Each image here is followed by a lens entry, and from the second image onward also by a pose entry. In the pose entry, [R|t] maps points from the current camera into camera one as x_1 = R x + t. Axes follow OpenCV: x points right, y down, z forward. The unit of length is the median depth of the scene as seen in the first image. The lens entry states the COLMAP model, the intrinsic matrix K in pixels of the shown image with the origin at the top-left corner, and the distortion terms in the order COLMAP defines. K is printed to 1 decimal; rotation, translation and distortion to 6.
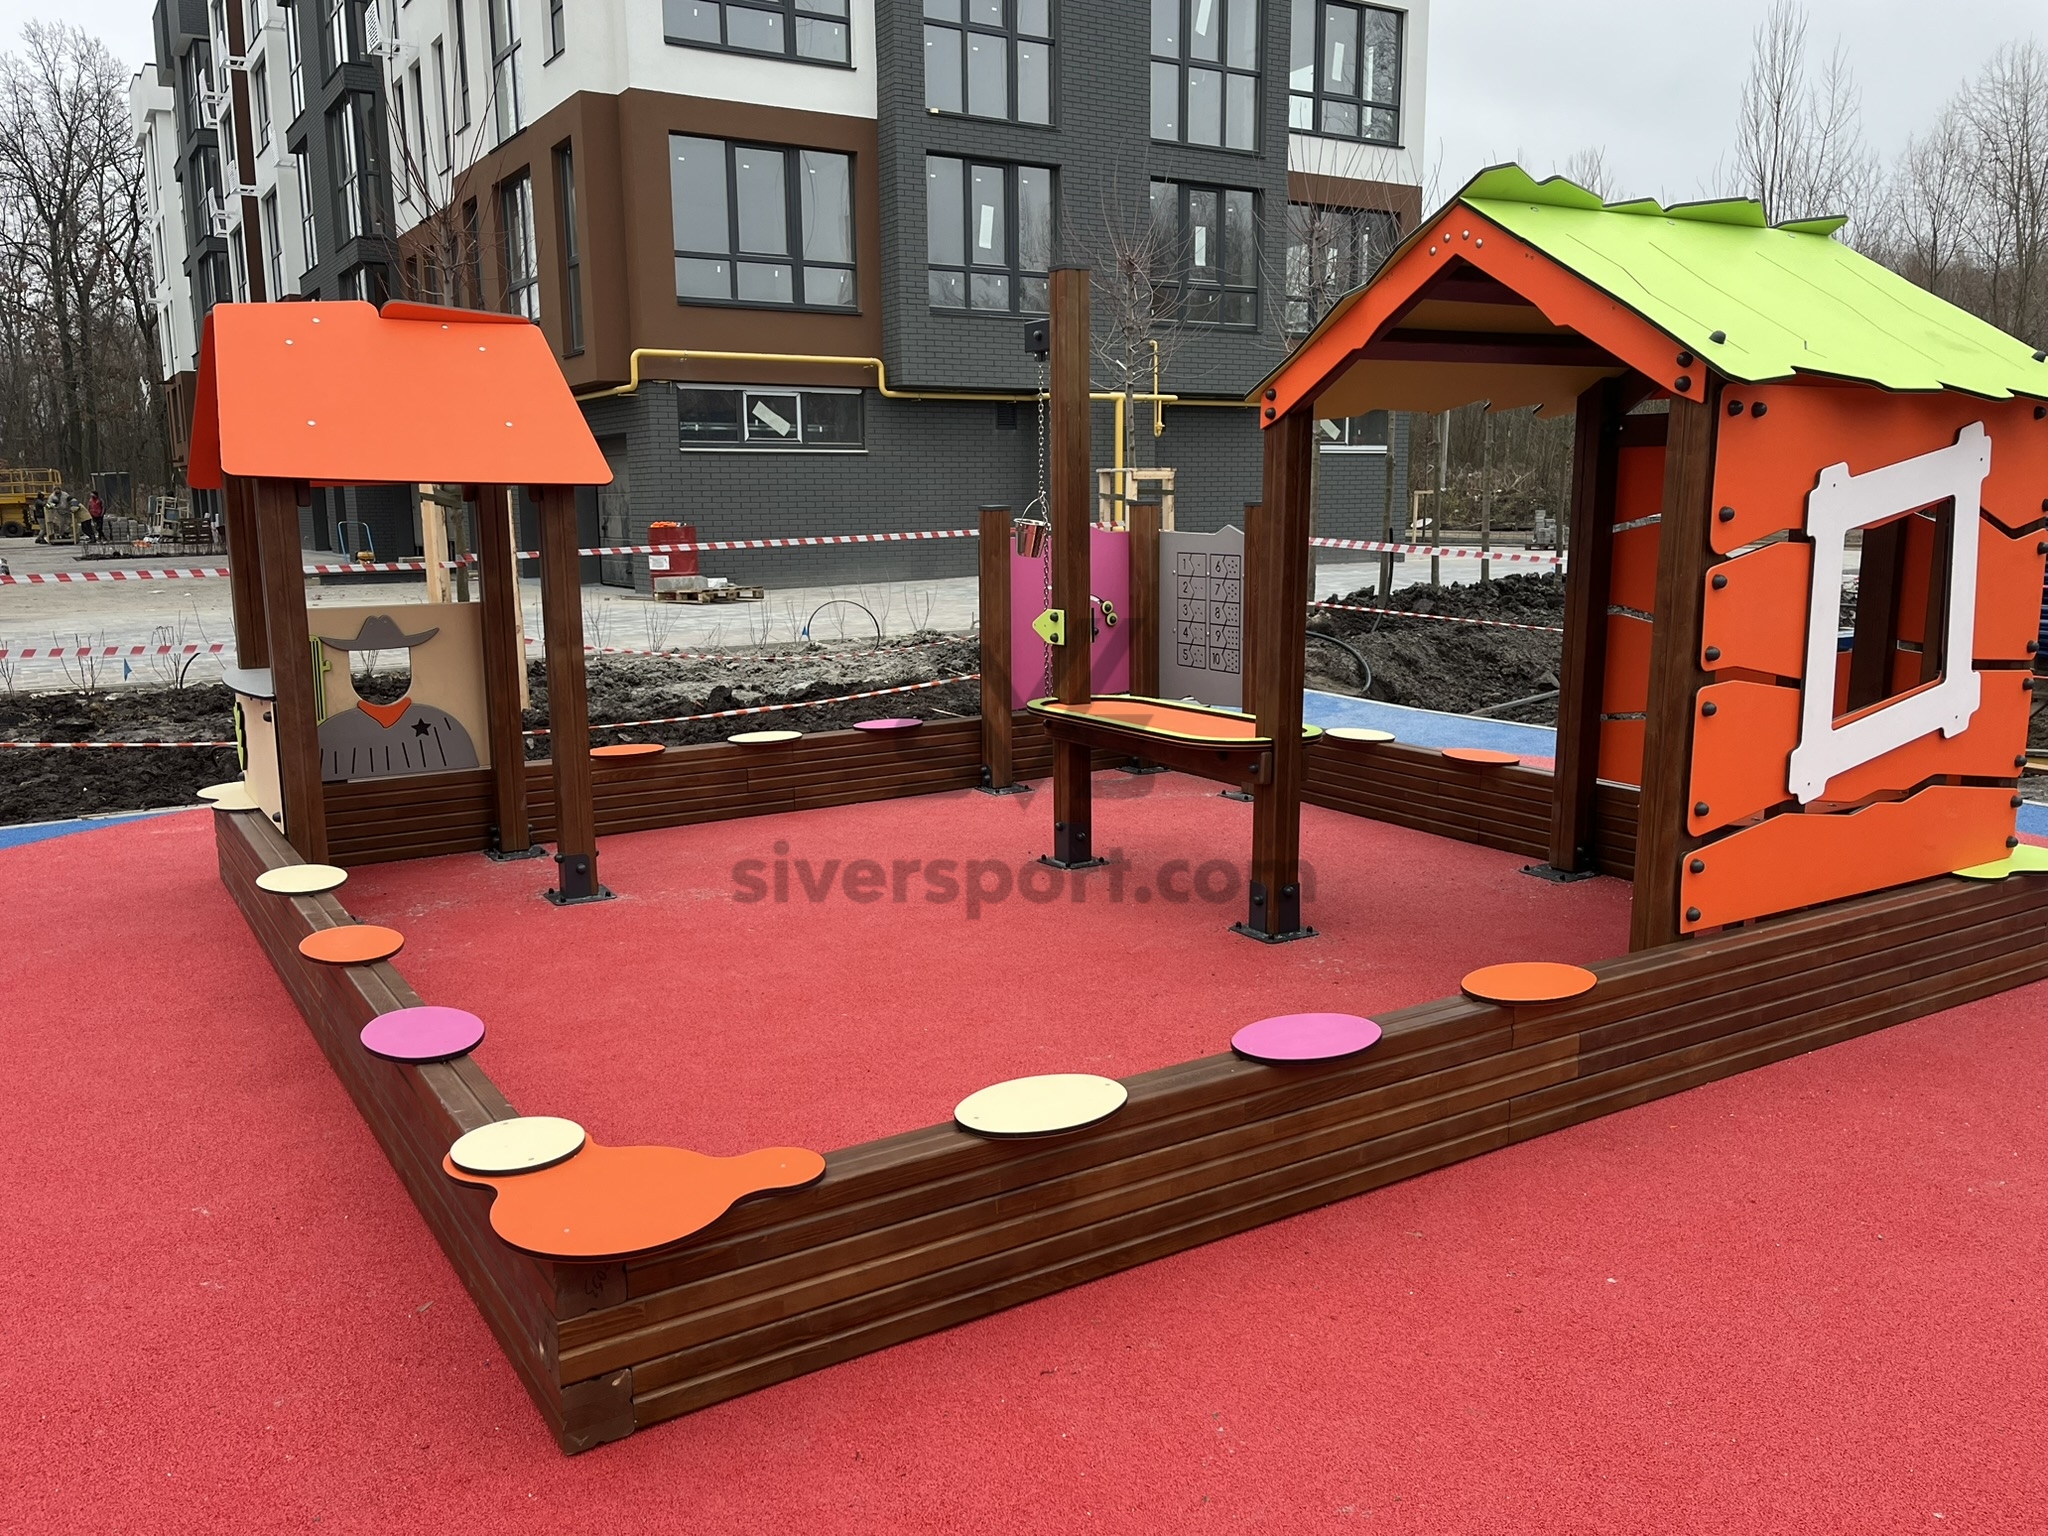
lens RADIAL K [[1593.9, 0, 1026.0], [0, 1593.9, 768.4], [0, 0, 1]] dist [0.028547, -0.047566]
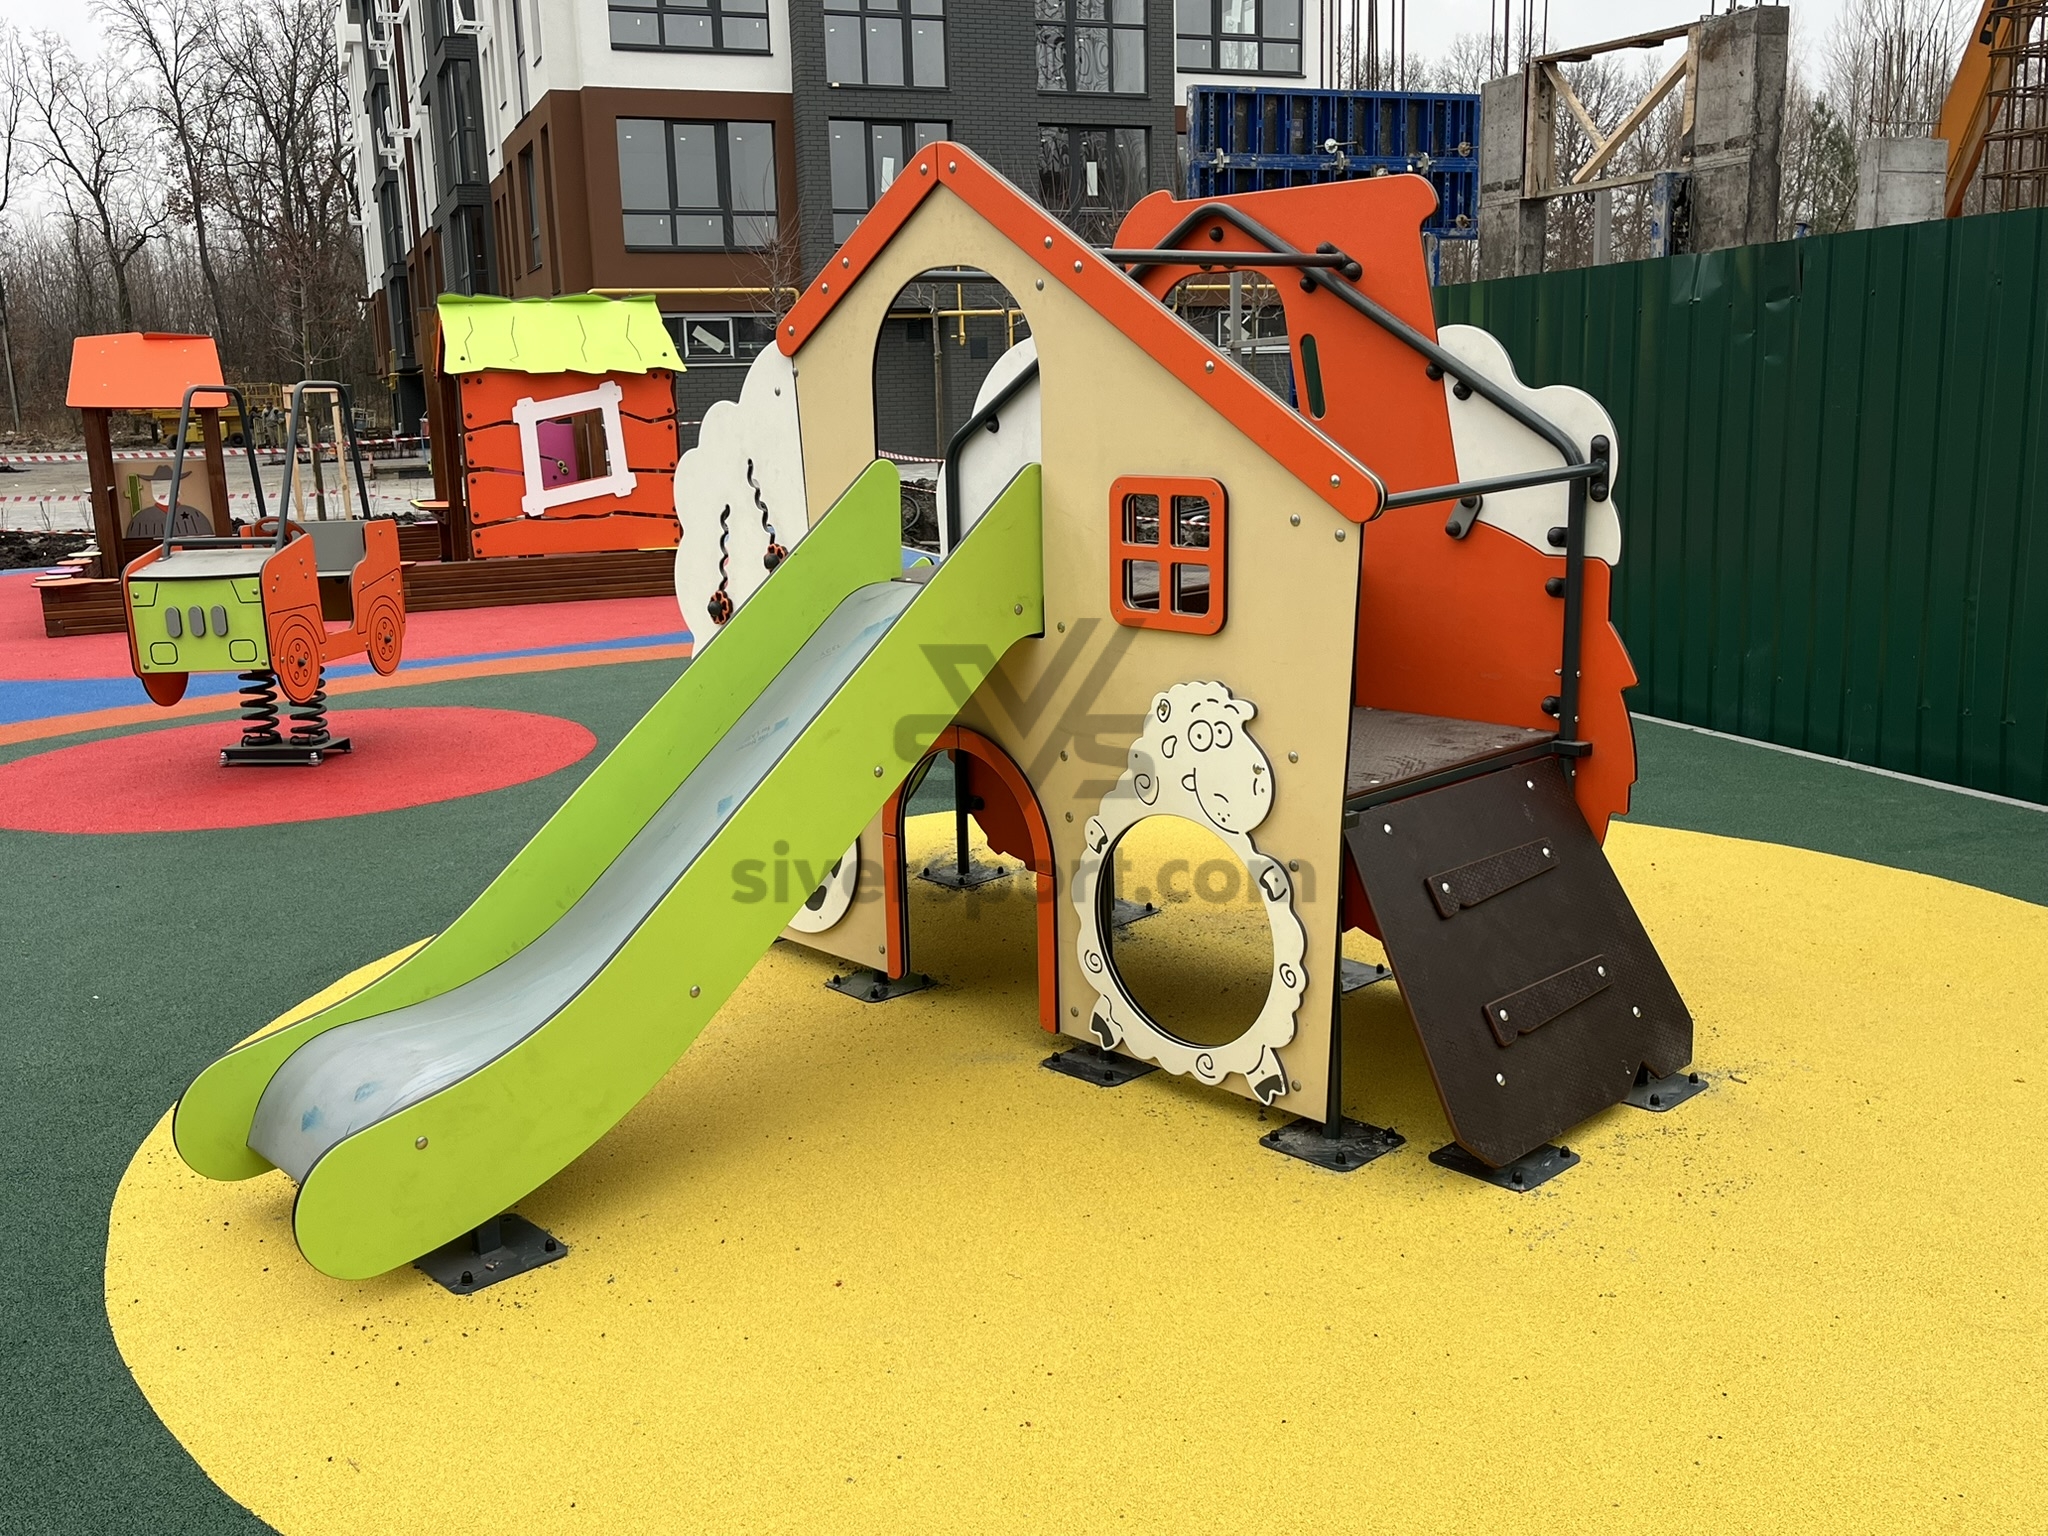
lens RADIAL K [[1798.2, 0, 1023.3], [0, 1798.2, 770.7], [0, 0, 1]] dist [-0.009469, 0.019113]
pose [[0.984475, 0.020476, -0.174327, 0.337659], [-0.013600, 0.999085, 0.040547, 0.058870], [0.174997, -0.037547, 0.983853, -0.356922]]
